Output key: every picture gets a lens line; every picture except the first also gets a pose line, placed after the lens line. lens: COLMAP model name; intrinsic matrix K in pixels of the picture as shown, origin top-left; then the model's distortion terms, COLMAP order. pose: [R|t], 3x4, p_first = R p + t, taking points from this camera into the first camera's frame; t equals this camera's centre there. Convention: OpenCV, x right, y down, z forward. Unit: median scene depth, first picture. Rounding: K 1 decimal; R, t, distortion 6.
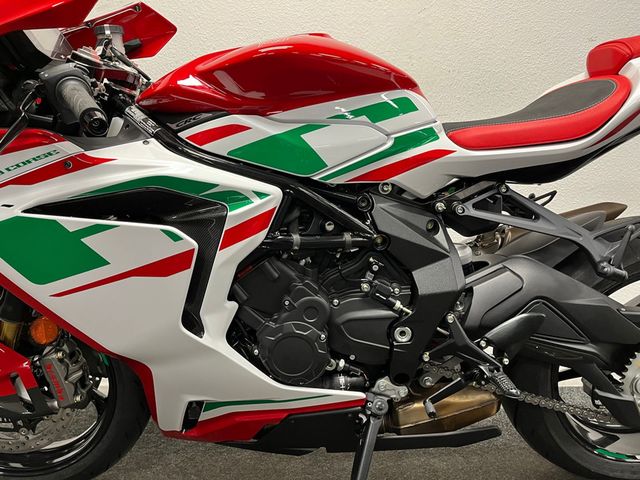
lens RADIAL K [[493.2, 0, 320.0], [0, 493.2, 240.0], [0, 0, 1]] dist [0.051550, -0.003820]
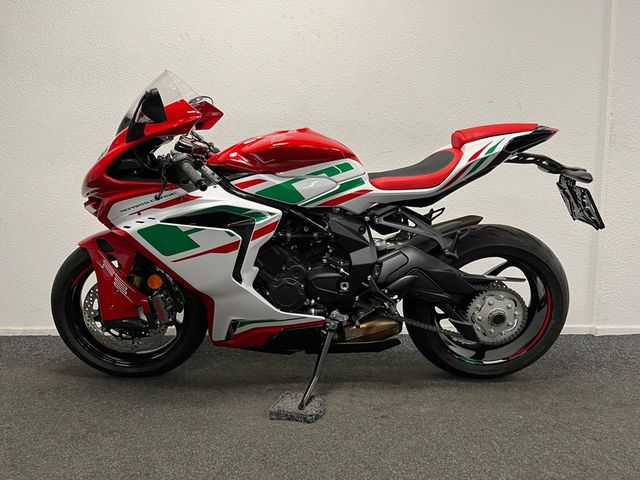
lens RADIAL K [[493.2, 0, 320.0], [0, 493.2, 240.0], [0, 0, 1]] dist [0.051550, -0.003820]
pose [[0.999908, 0.013595, -0.000289, 0.072993], [-0.013585, 0.999646, 0.022856, -0.029759], [0.000600, -0.022850, 0.999739, -0.921390]]
